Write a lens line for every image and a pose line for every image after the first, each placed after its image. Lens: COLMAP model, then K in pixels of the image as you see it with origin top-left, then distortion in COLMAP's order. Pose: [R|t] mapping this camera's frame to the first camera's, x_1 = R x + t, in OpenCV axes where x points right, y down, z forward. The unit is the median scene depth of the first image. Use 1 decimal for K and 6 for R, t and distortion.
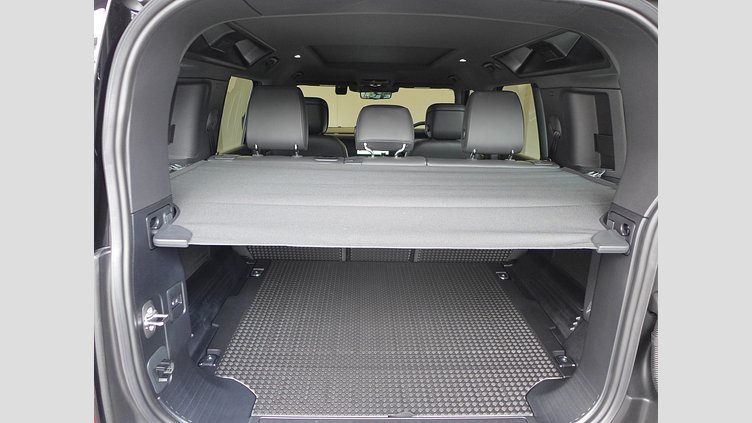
lens RADIAL K [[439.3, 0, 376.5], [0, 439.3, 211.6], [0, 0, 1]] dist [-0.044008, 0.003494]
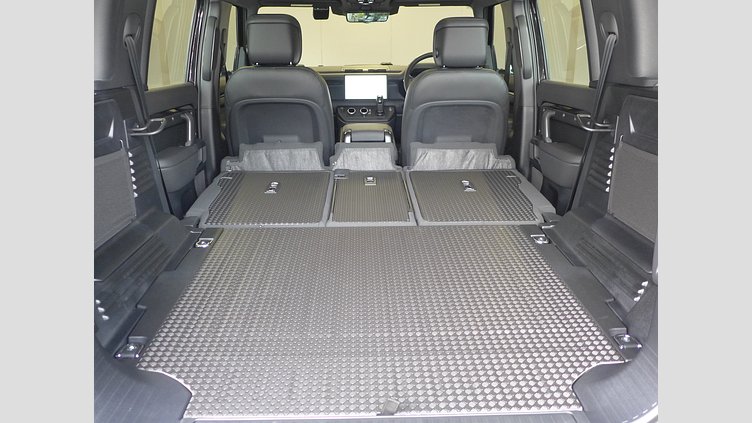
lens RADIAL K [[569.0, 0, 375.6], [0, 569.0, 217.0], [0, 0, 1]] dist [-0.037784, -0.002989]
pose [[0.999608, -0.026405, -0.009342, 0.036041], [0.026754, 0.998865, 0.039420, 0.097179], [0.008291, -0.039654, 0.999179, 0.080401]]
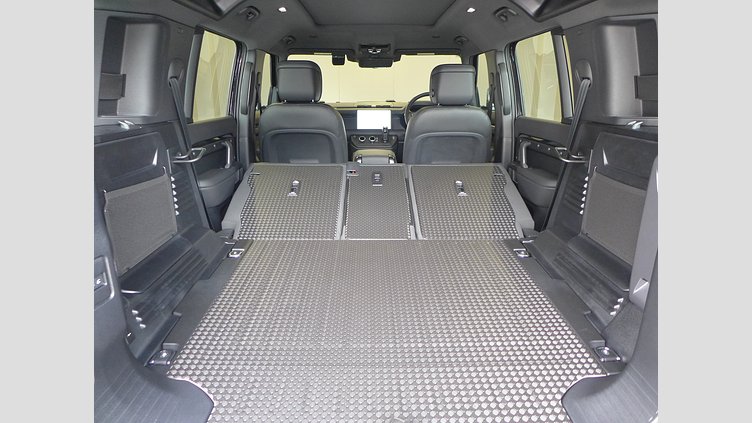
lens RADIAL K [[439.3, 0, 374.8], [0, 439.3, 211.4], [0, 0, 1]] dist [-0.044008, 0.003494]
pose [[0.999664, -0.015945, -0.020442, 0.029552], [0.016460, 0.999545, 0.025271, 0.058295], [0.020030, -0.025598, 0.999472, 0.212813]]
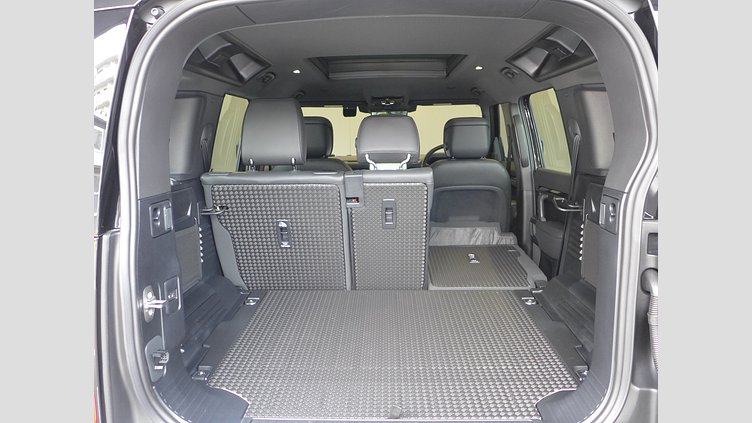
lens RADIAL K [[569.0, 0, 367.7], [0, 569.0, 197.9], [0, 0, 1]] dist [-0.037784, -0.002989]
pose [[0.997353, -0.029705, -0.066373, 0.073071], [0.020344, 0.990293, -0.137496, 0.137369], [0.069813, 0.135781, 0.988276, -0.249102]]
